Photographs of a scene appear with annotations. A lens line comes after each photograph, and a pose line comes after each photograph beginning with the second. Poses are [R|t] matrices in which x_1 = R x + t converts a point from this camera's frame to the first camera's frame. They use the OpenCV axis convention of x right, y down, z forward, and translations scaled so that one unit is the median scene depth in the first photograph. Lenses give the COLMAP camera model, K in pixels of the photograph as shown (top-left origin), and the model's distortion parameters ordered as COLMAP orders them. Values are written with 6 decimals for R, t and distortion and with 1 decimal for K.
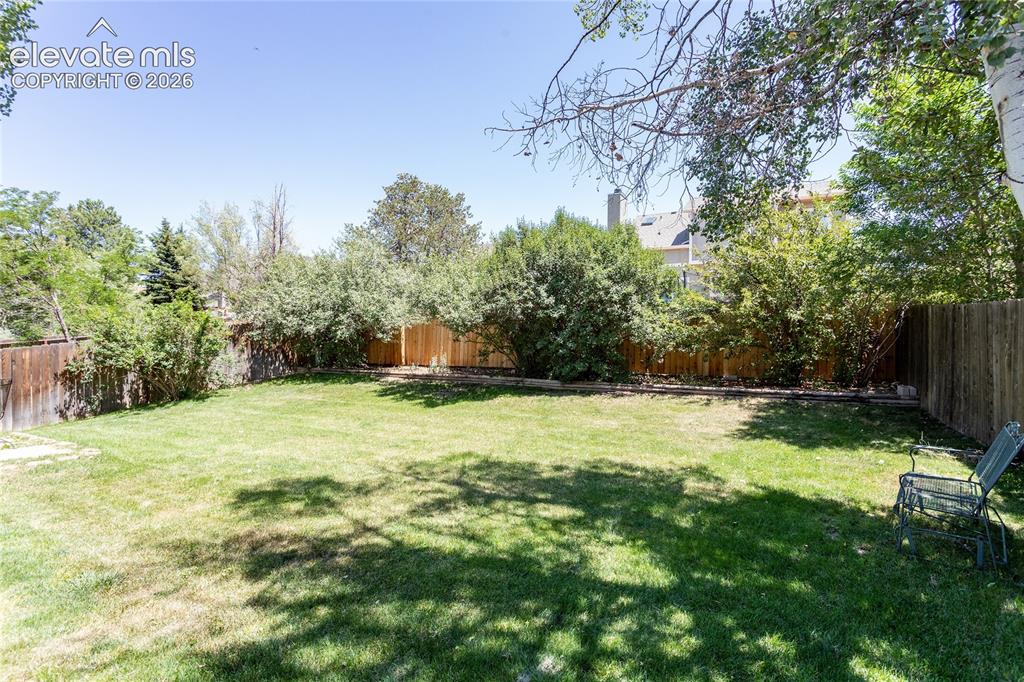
lens RADIAL K [[485.8, 0, 512.8], [0, 485.8, 333.3], [0, 0, 1]] dist [-0.004476, 0.002424]
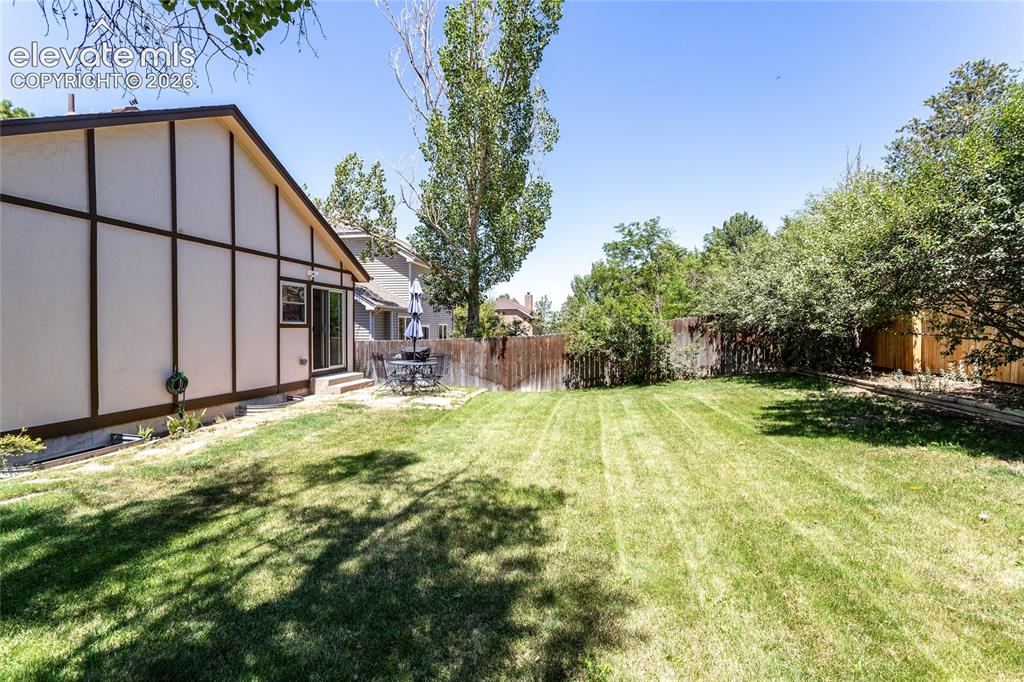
lens RADIAL K [[485.8, 0, 506.6], [0, 485.8, 316.0], [0, 0, 1]] dist [-0.004476, 0.002424]
pose [[0.305943, -0.025566, -0.951706, 0.398720], [0.002466, 0.999657, -0.026061, 0.012523], [0.952047, 0.005626, 0.305902, 0.538344]]
